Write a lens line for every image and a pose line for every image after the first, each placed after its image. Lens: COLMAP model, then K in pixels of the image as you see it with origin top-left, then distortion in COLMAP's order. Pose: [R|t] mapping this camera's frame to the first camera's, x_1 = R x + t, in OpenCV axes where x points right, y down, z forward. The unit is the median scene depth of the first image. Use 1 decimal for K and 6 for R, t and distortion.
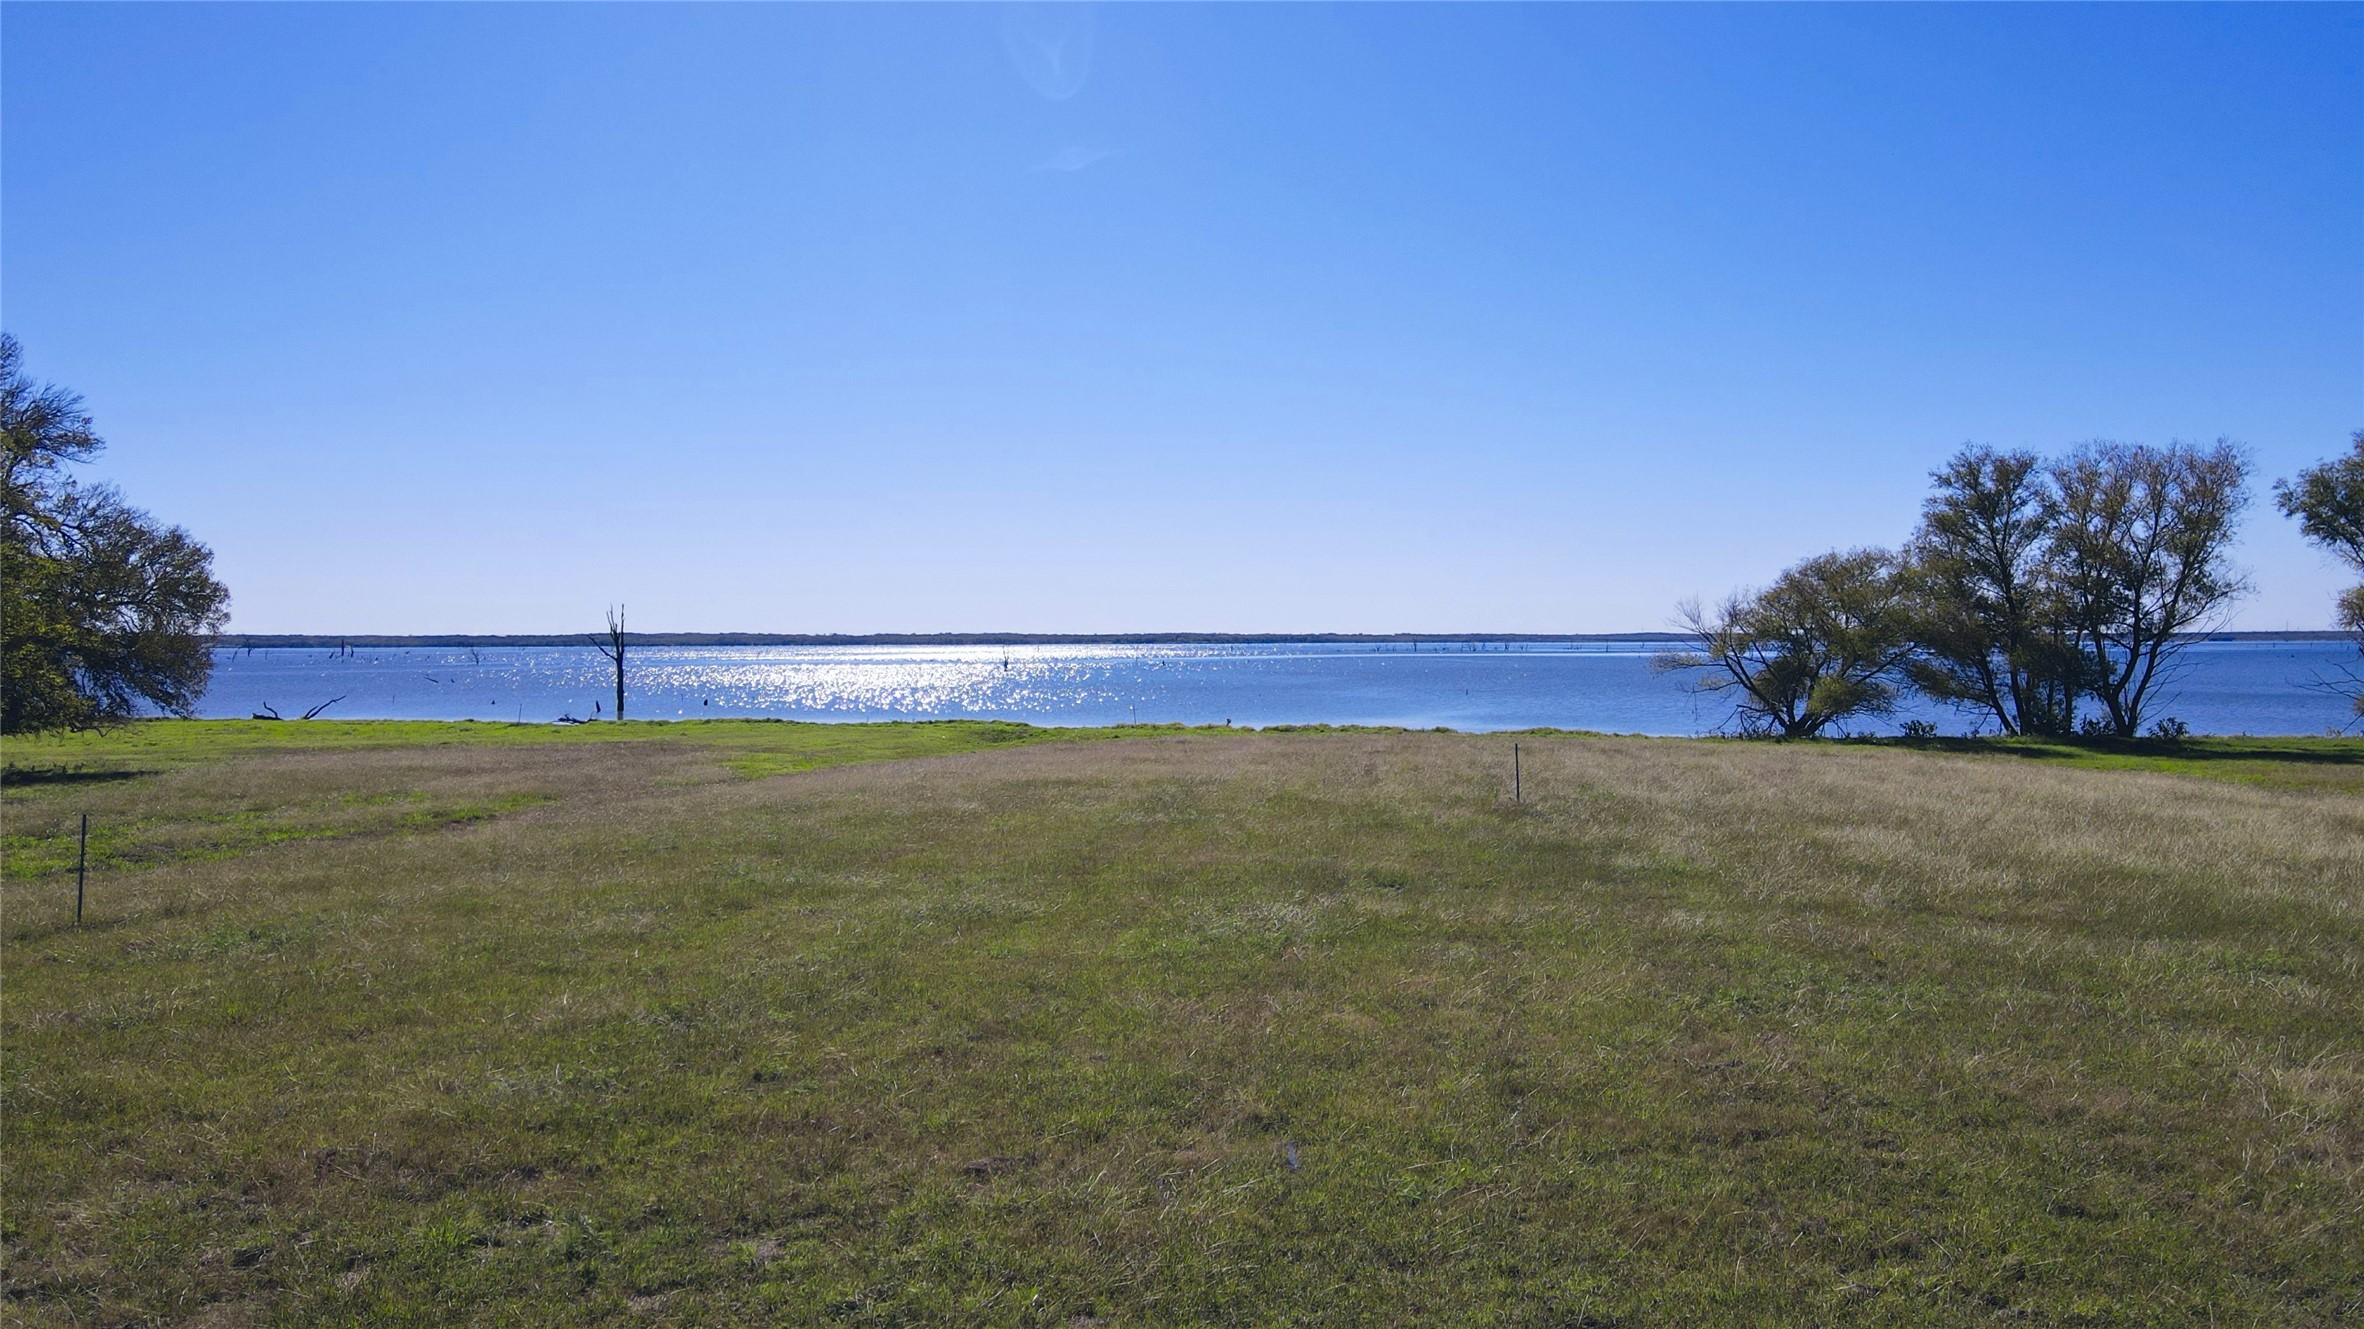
lens RADIAL K [[1734.7, 0, 1172.5], [0, 1734.7, 625.1], [0, 0, 1]] dist [0.000959, 0.026208]
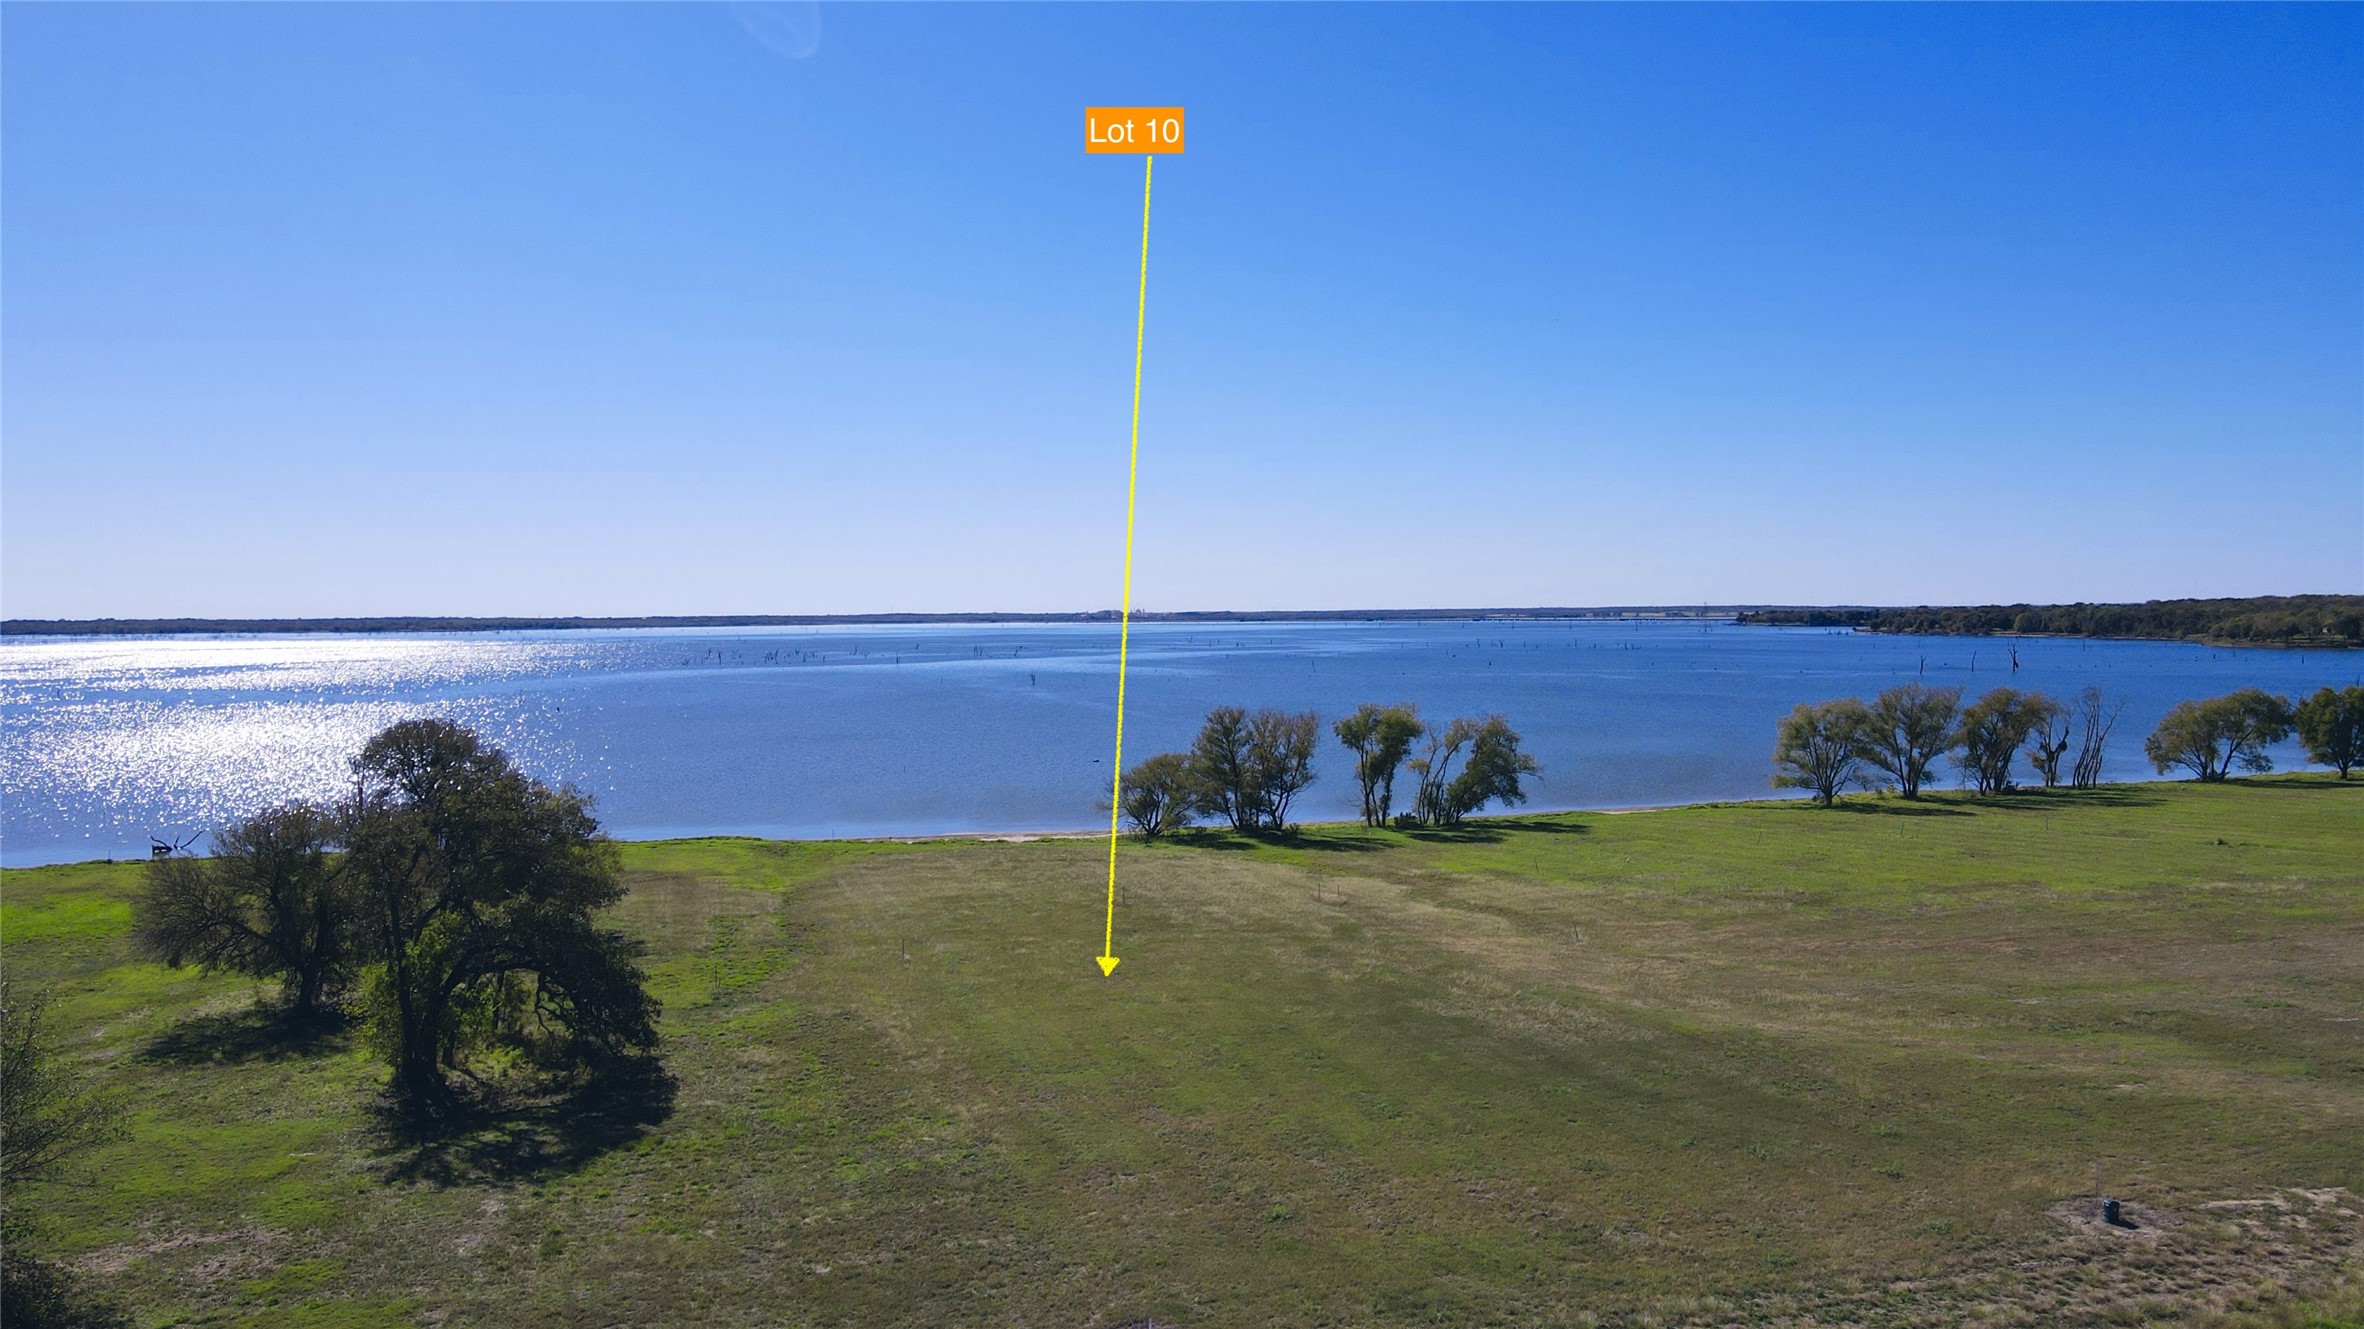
lens RADIAL K [[1734.7, 0, 1195.4], [0, 1734.7, 650.5], [0, 0, 1]] dist [0.000959, 0.026208]
pose [[0.905667, -0.010292, 0.423865, -0.557600], [-0.001093, 0.999645, 0.026607, -0.241409], [-0.423988, -0.024561, 0.905335, -1.092117]]
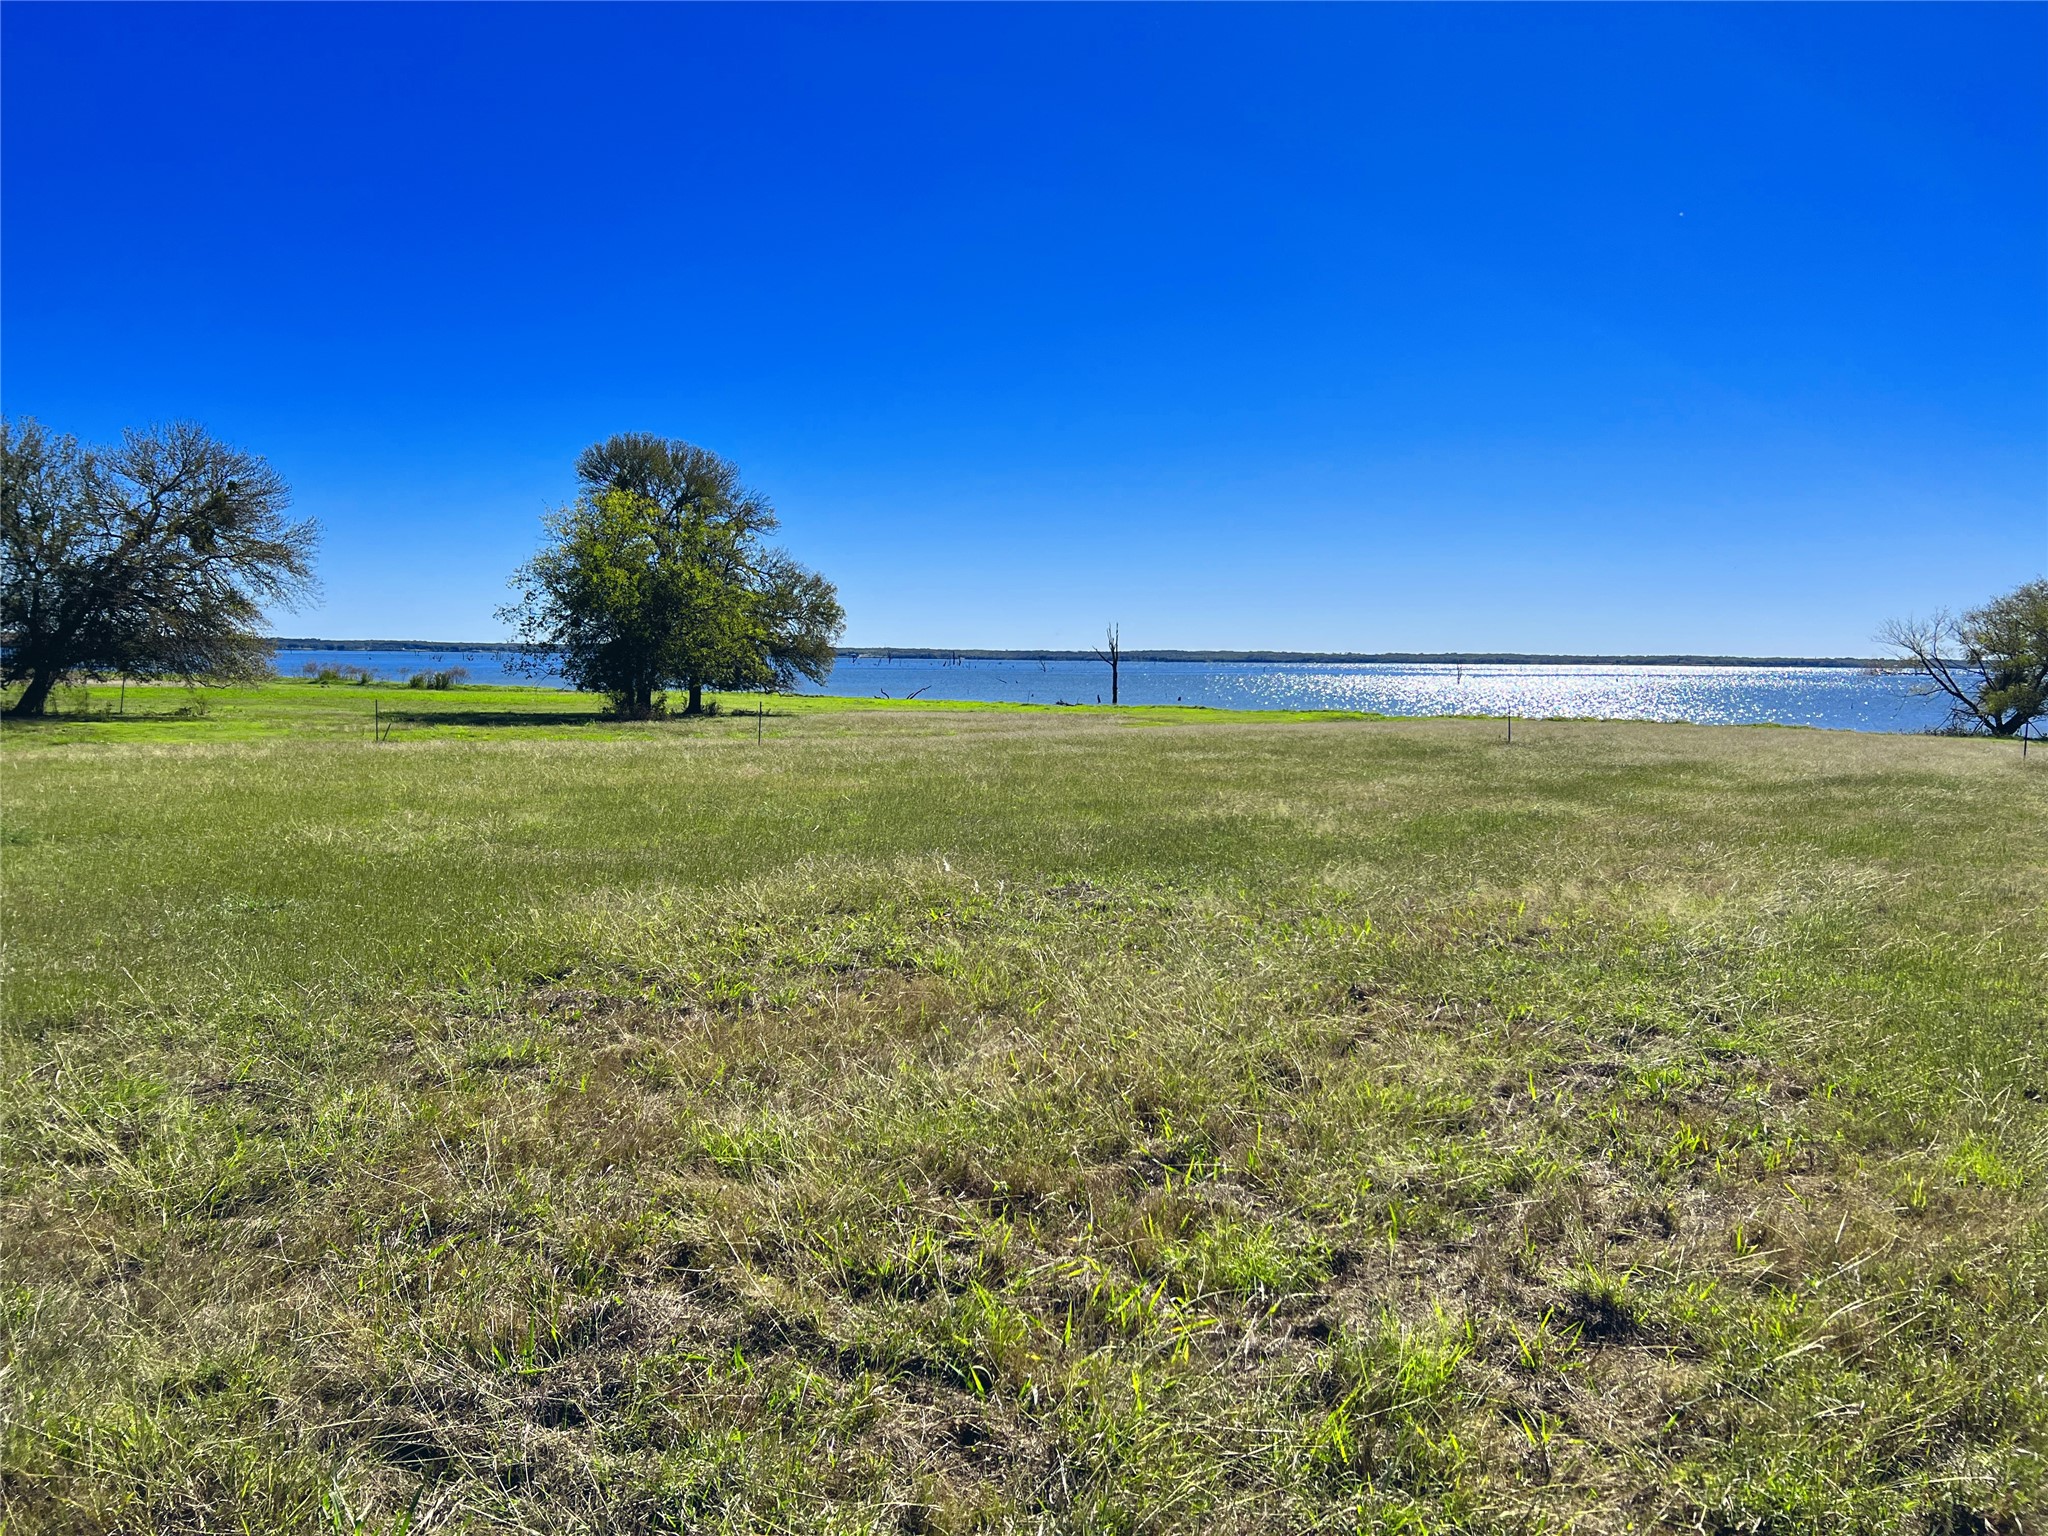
lens RADIAL K [[1527.6, 0, 1032.0], [0, 1527.6, 767.3], [0, 0, 1]] dist [0.066670, -0.069297]
pose [[0.921773, 0.041941, -0.385455, 0.159808], [-0.011224, 0.996602, 0.081597, 0.006182], [0.387568, -0.070888, 0.919112, -0.237376]]
